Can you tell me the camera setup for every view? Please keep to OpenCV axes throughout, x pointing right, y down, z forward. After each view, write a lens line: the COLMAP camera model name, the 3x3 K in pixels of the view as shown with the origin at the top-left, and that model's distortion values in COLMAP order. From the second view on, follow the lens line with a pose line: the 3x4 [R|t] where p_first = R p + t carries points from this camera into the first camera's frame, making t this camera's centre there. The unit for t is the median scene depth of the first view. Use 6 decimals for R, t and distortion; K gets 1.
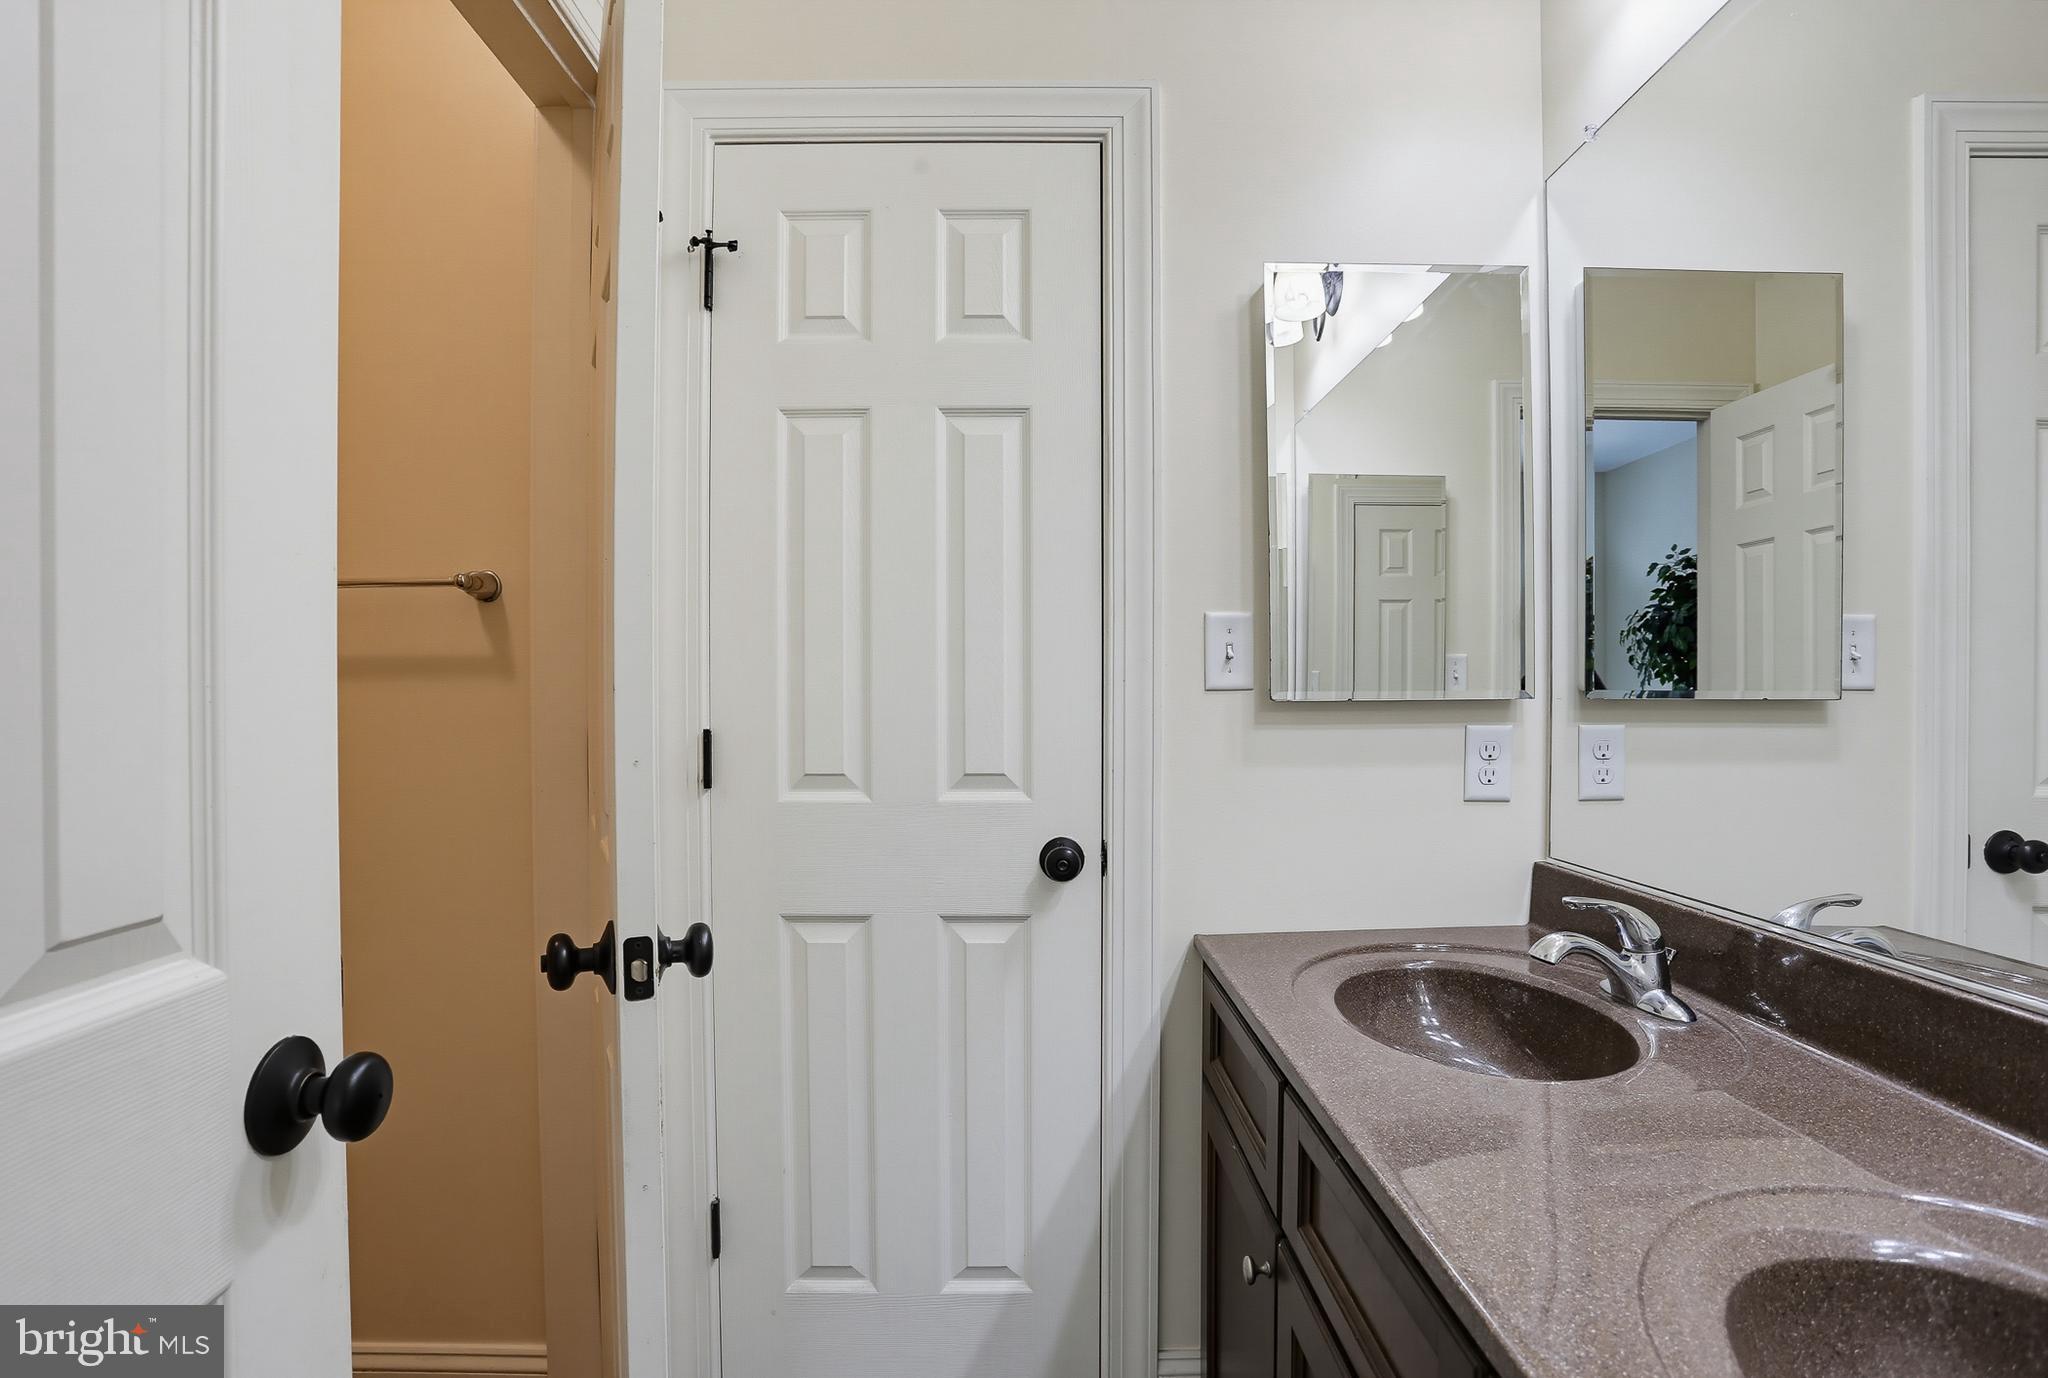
lens RADIAL K [[1020.0, 0, 1023.2], [0, 1020.0, 706.4], [0, 0, 1]] dist [-0.051760, 0.021365]
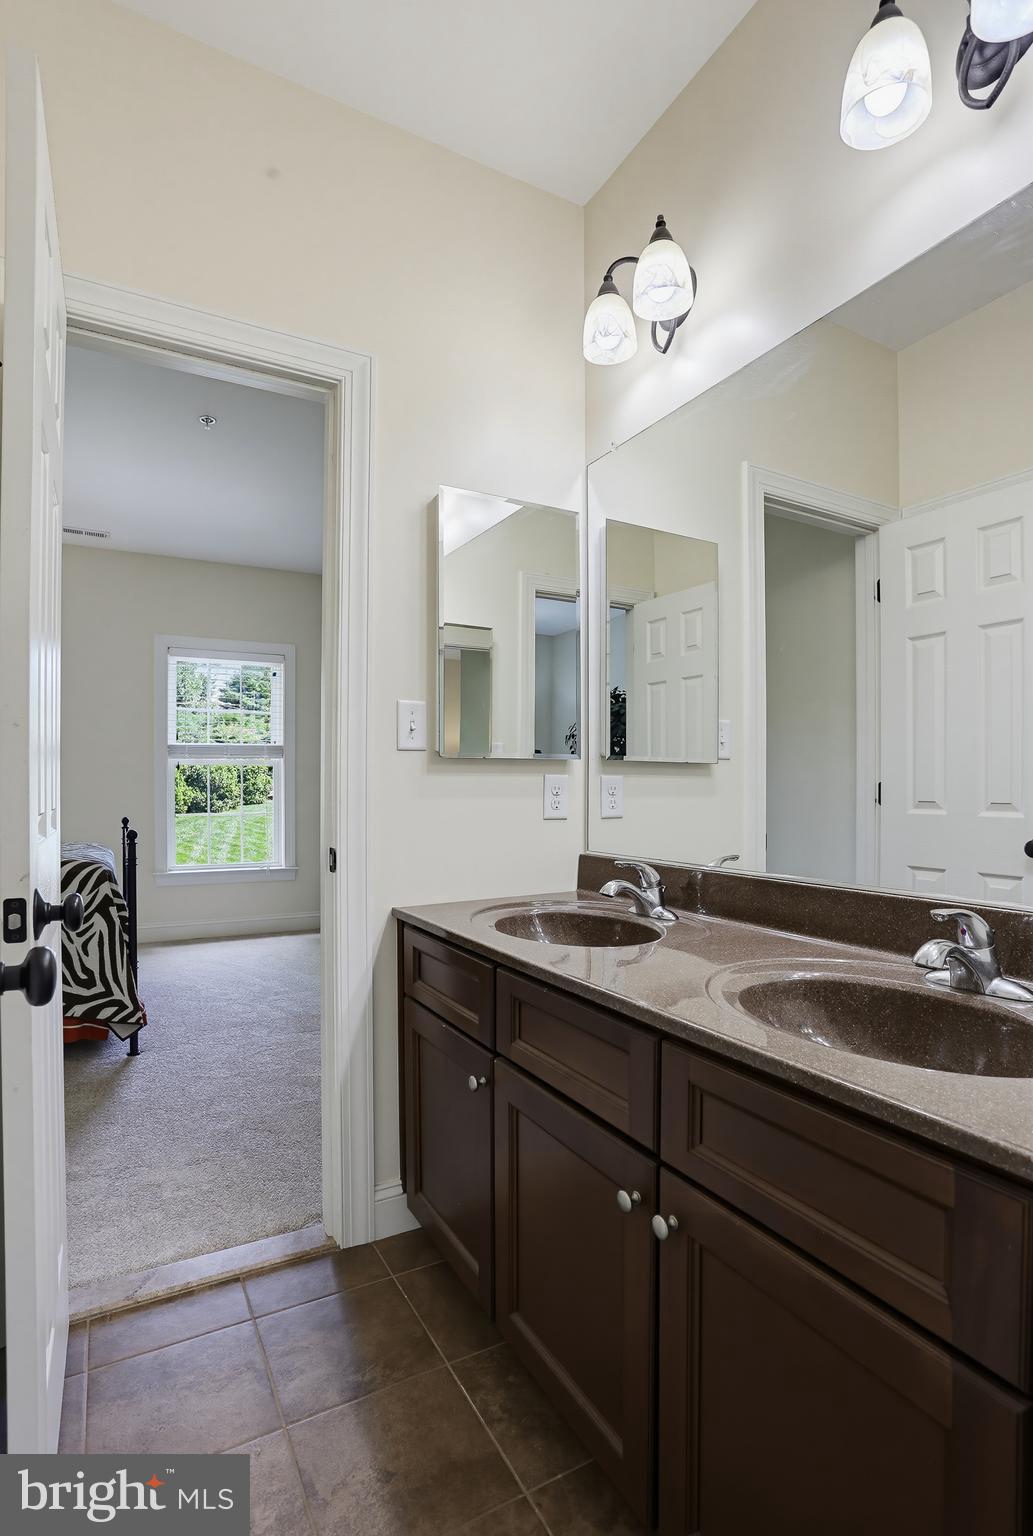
lens RADIAL K [[765.0, 0, 527.0], [0, 765.0, 775.4], [0, 0, 1]] dist [-0.051760, 0.021365]
pose [[0.875019, 0.009821, 0.483988, -0.212629], [-0.000703, 0.999819, -0.019018, 0.044712], [-0.484087, 0.016301, 0.874868, -0.111327]]
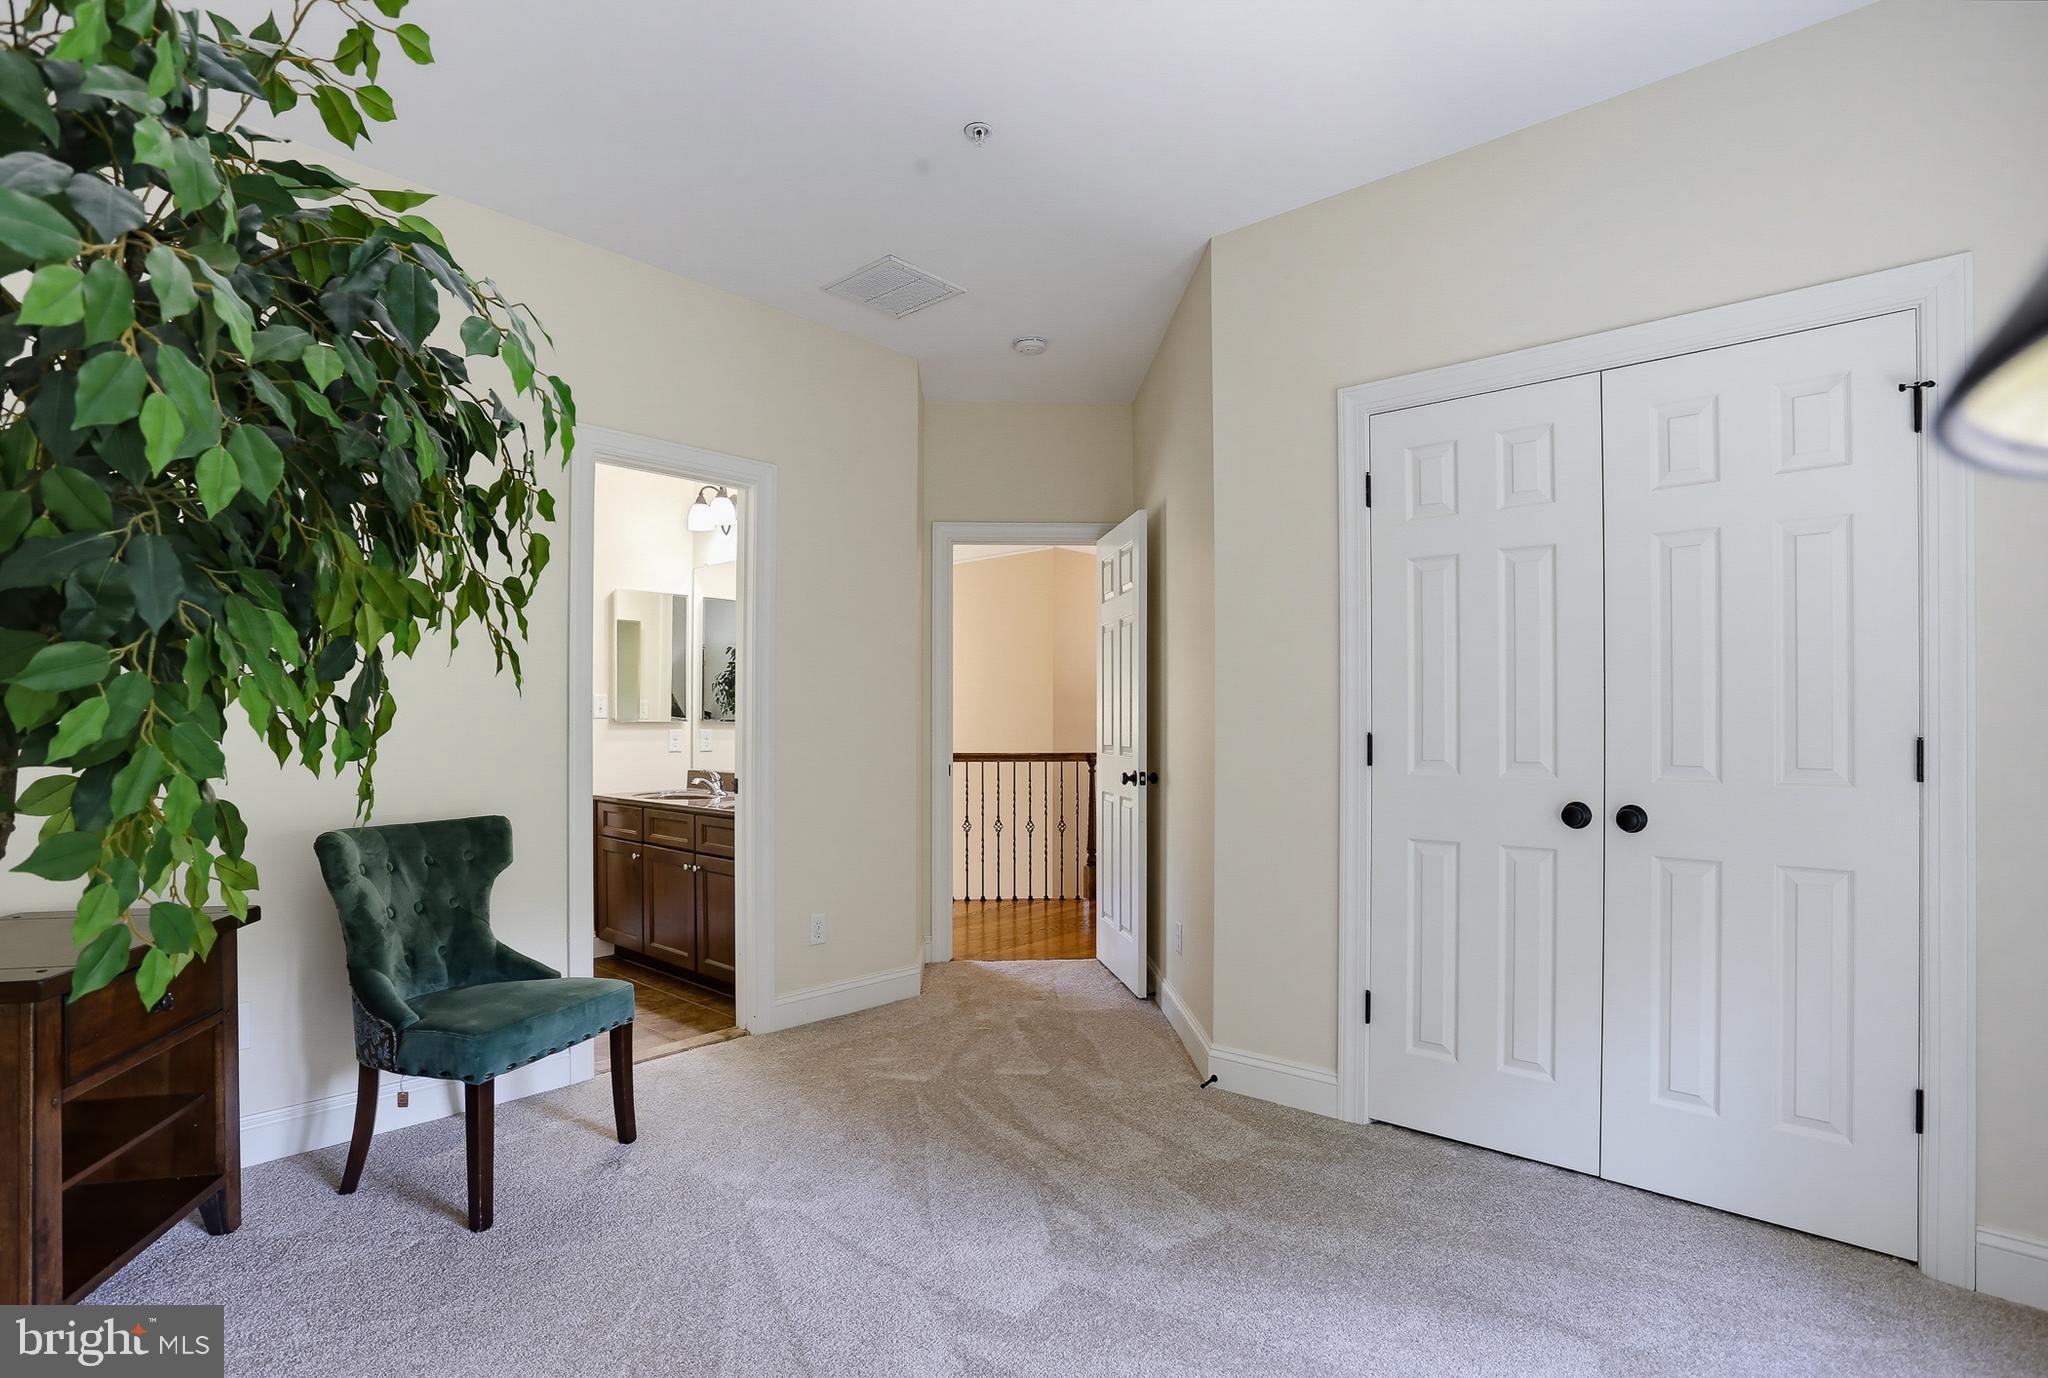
lens RADIAL K [[1020.0, 0, 1021.2], [0, 1020.0, 703.8], [0, 0, 1]] dist [-0.051760, 0.021365]
pose [[0.673477, 0.018248, 0.738983, -1.230392], [-0.001100, 0.999719, -0.023684, 0.013437], [-0.739207, 0.015138, 0.673308, -2.071939]]
